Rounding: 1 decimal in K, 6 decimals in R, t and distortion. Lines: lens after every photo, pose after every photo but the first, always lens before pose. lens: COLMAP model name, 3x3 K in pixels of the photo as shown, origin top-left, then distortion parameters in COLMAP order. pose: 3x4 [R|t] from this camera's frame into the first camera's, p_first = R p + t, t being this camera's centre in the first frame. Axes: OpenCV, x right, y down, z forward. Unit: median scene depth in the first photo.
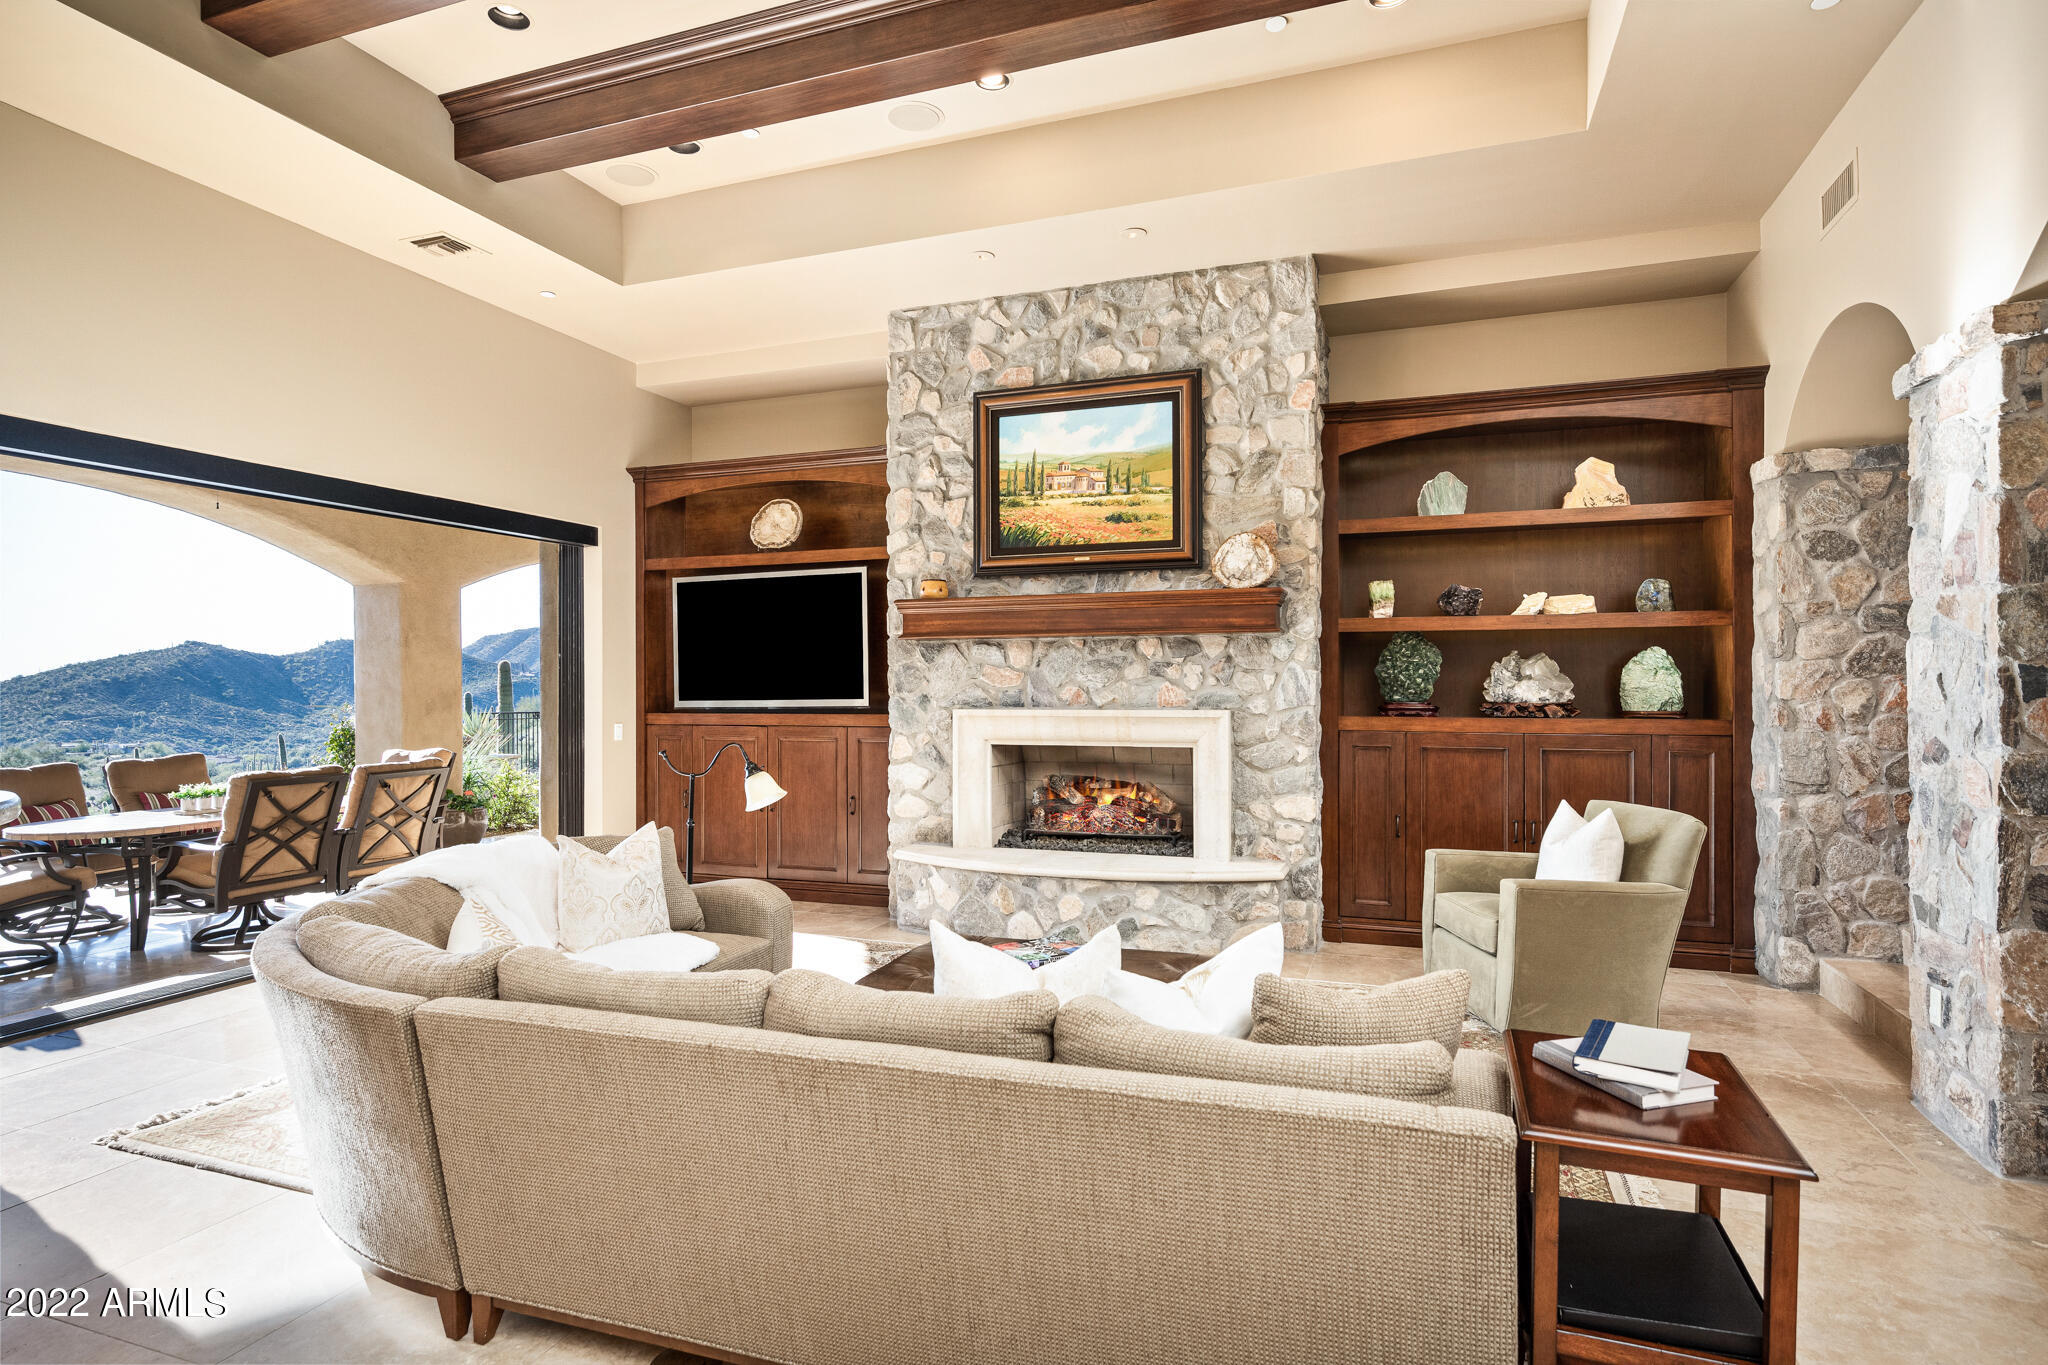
lens RADIAL K [[1068.7, 0, 1023.4], [0, 1068.7, 678.8], [0, 0, 1]] dist [-0.001458, 0.000468]
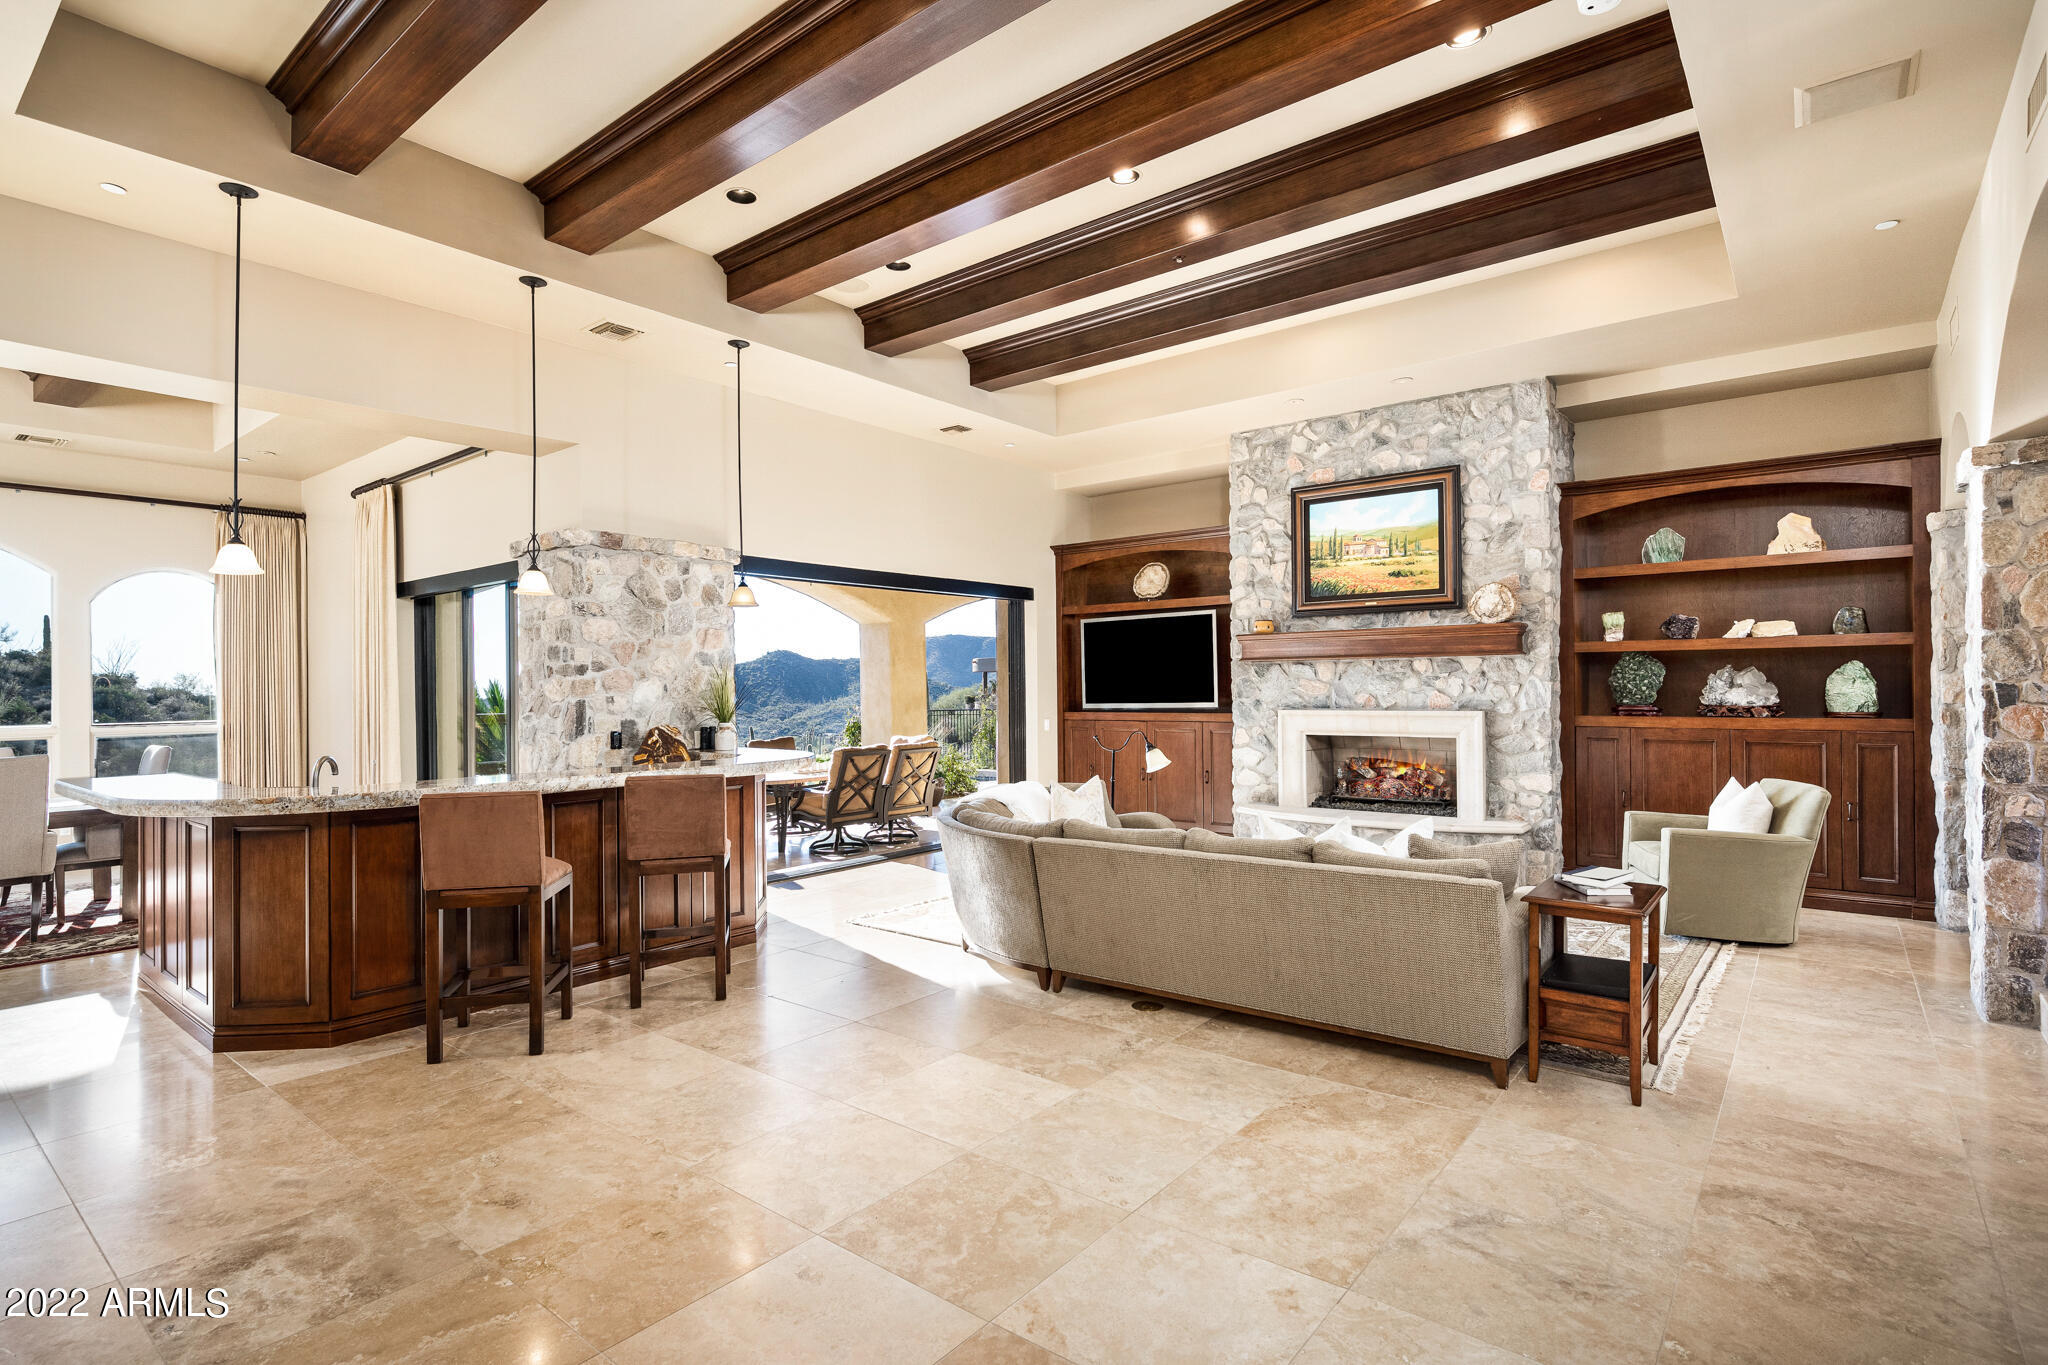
lens RADIAL K [[1006.5, 0, 1021.7], [0, 1006.5, 687.2], [0, 0, 1]] dist [0.001956, -0.000125]
pose [[0.947348, -0.006327, -0.320144, 0.043929], [0.009224, 0.999929, 0.007532, -0.016493], [0.320074, -0.010088, 0.947339, -0.417869]]
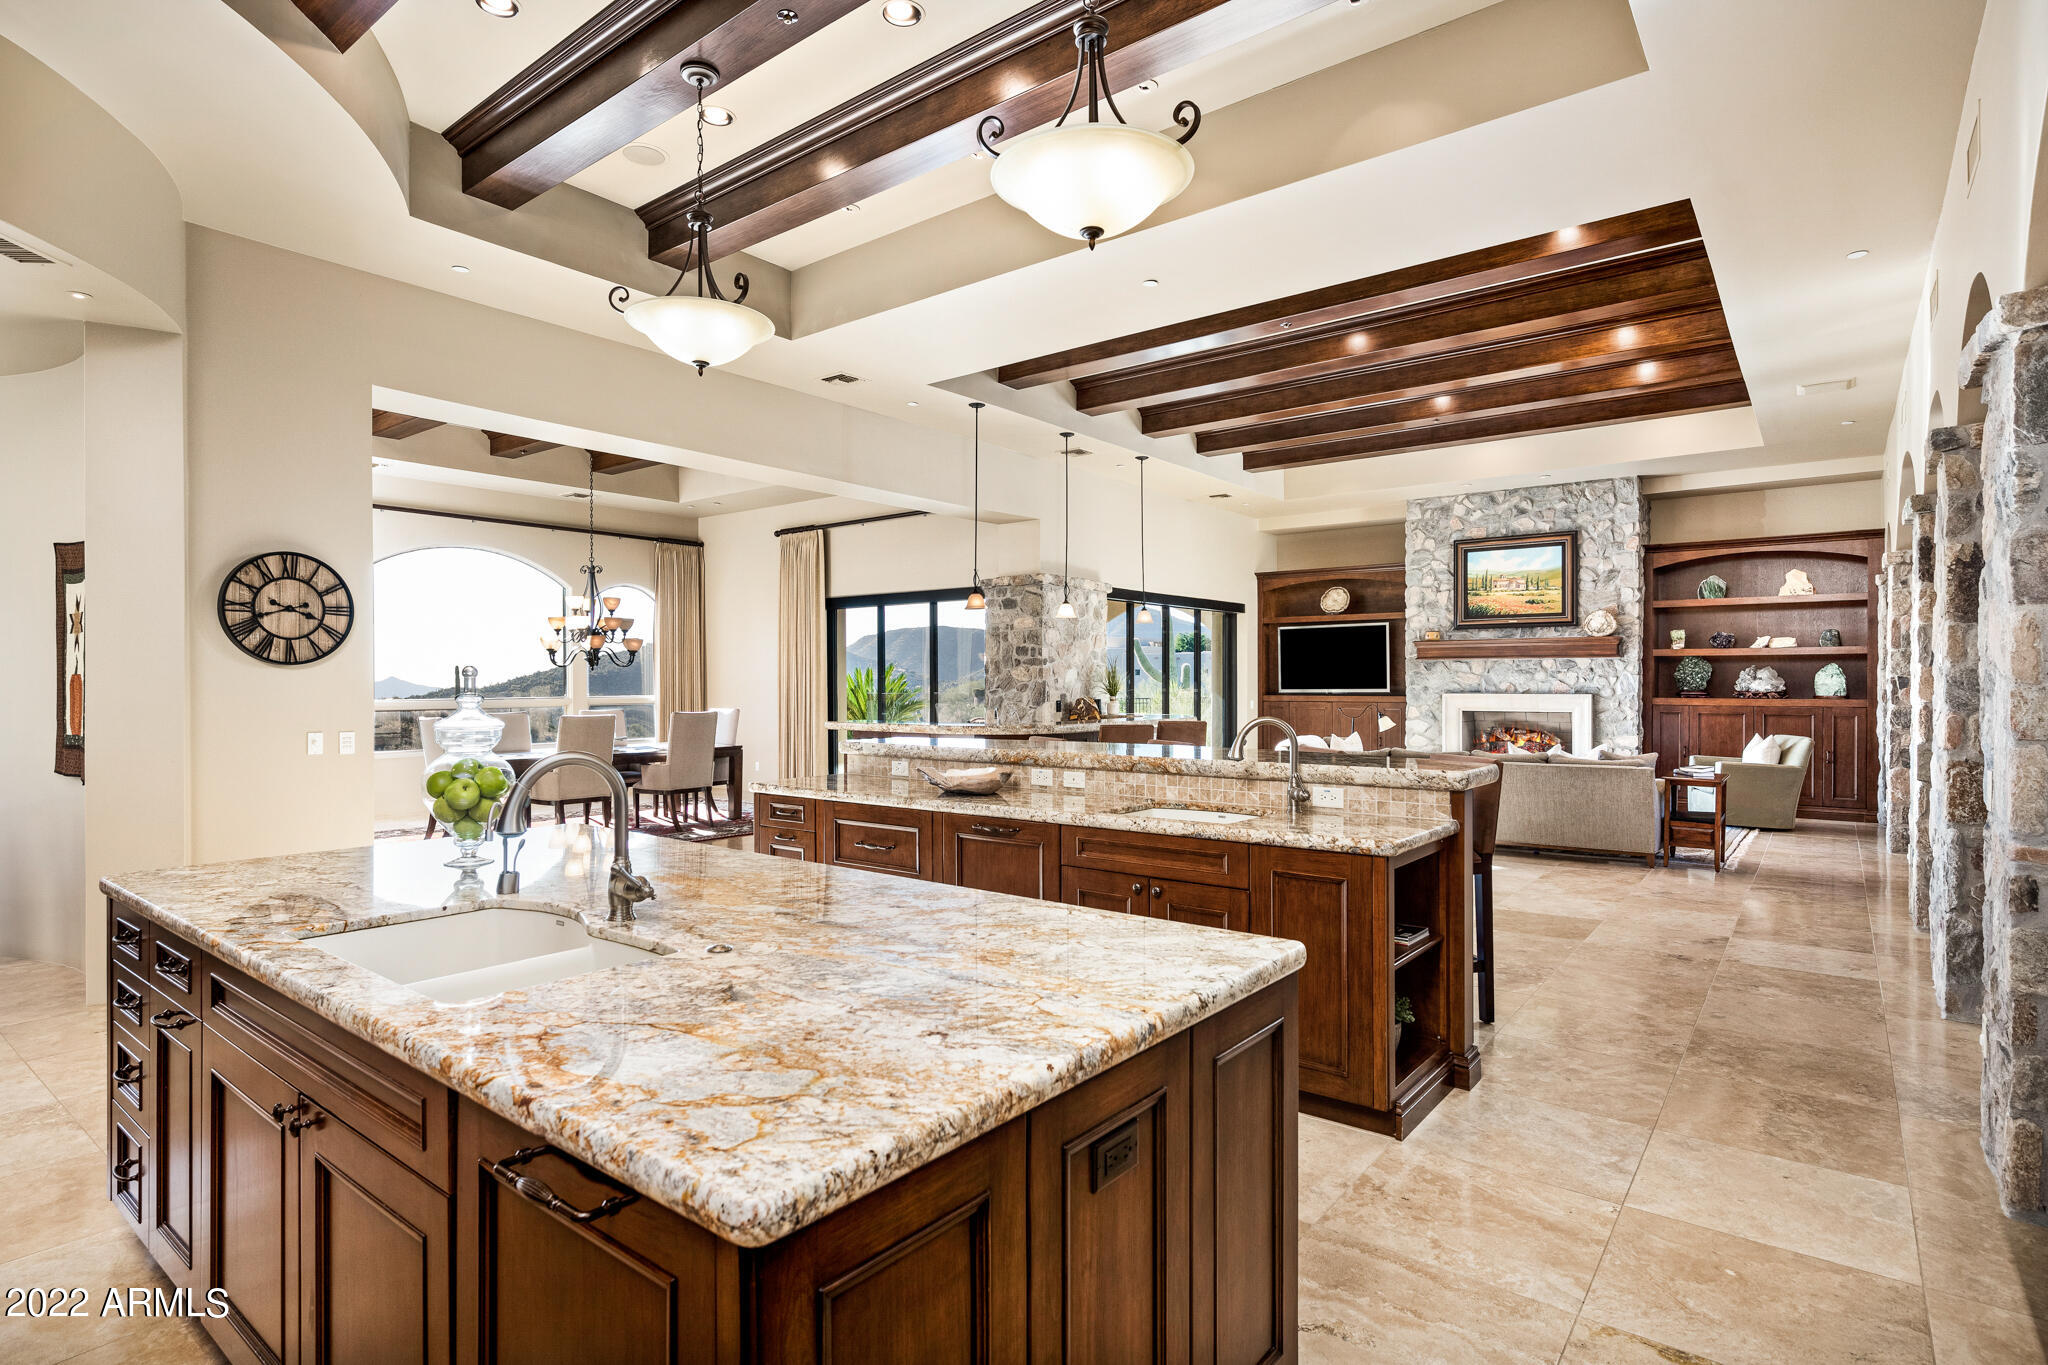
lens RADIAL K [[1068.7, 0, 1008.1], [0, 1068.7, 684.3], [0, 0, 1]] dist [-0.001458, 0.000468]
pose [[0.952516, 0.002574, -0.304478, -0.253276], [0.000247, 0.999957, 0.009224, -0.009361], [0.304489, -0.008862, 0.952475, -1.312105]]
